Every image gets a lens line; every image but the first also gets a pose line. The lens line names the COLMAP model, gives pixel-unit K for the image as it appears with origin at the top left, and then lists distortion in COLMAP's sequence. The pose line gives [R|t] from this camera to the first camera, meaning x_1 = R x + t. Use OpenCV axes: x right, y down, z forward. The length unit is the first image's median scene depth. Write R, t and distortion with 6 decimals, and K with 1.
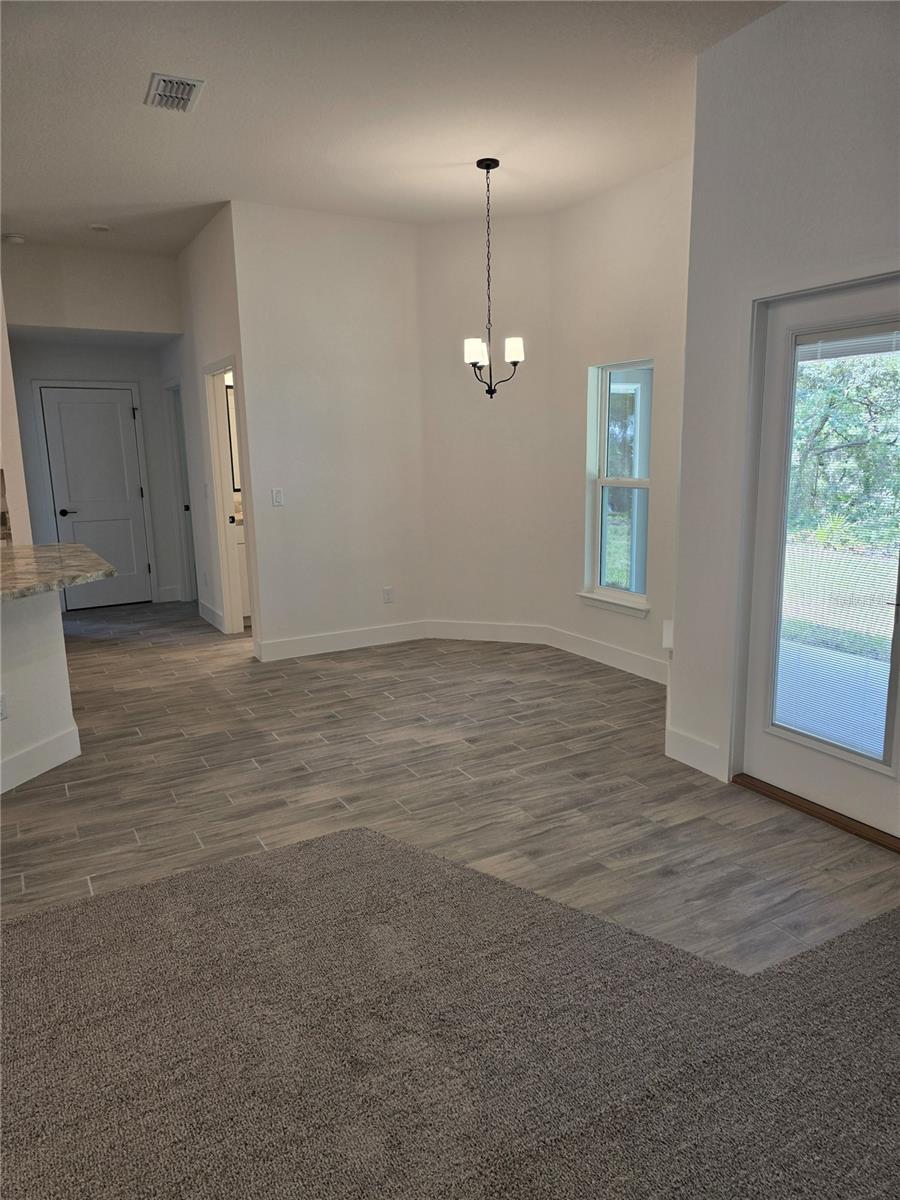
lens RADIAL K [[807.5, 0, 450.7], [0, 807.5, 601.9], [0, 0, 1]] dist [0.065017, -0.055720]
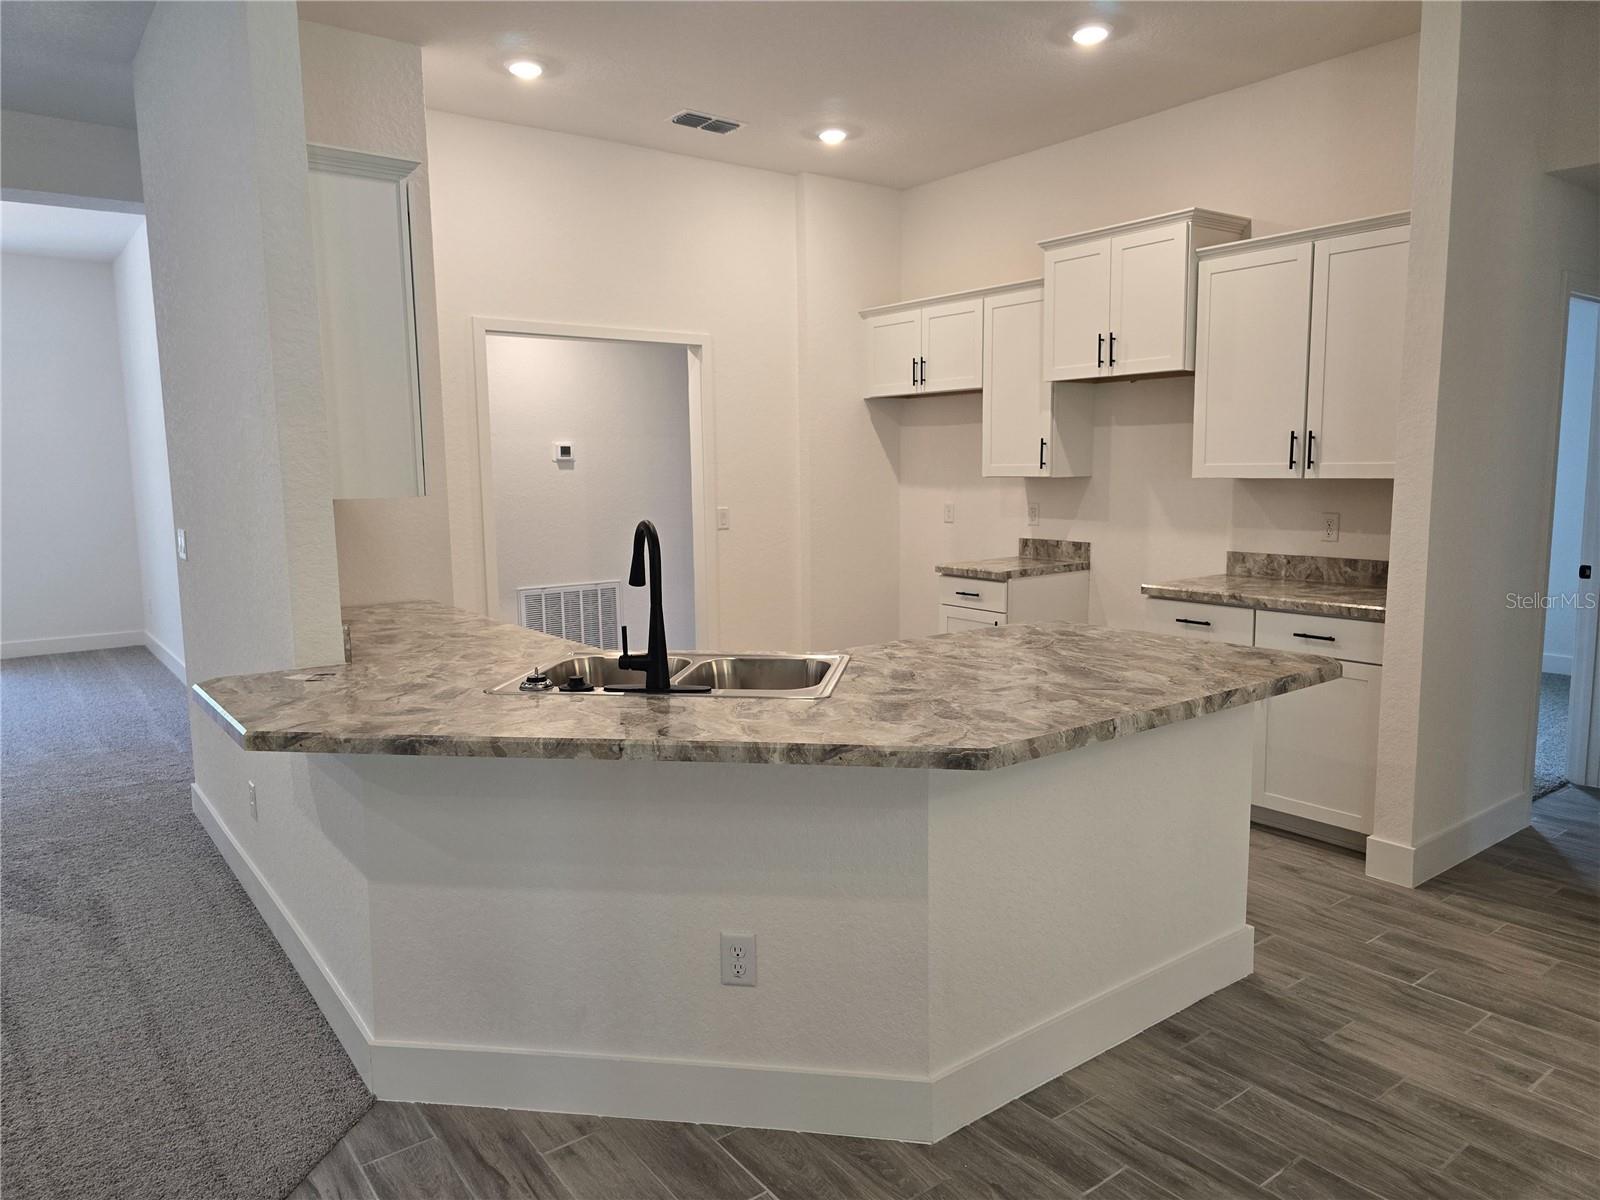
lens RADIAL K [[1076.7, 0, 801.2], [0, 1076.7, 598.4], [0, 0, 1]] dist [0.065017, -0.055720]
pose [[0.132729, 0.135795, -0.981806, 0.050544], [-0.171835, 0.978723, 0.112138, -0.117215], [0.976143, 0.153824, 0.153239, 0.636799]]
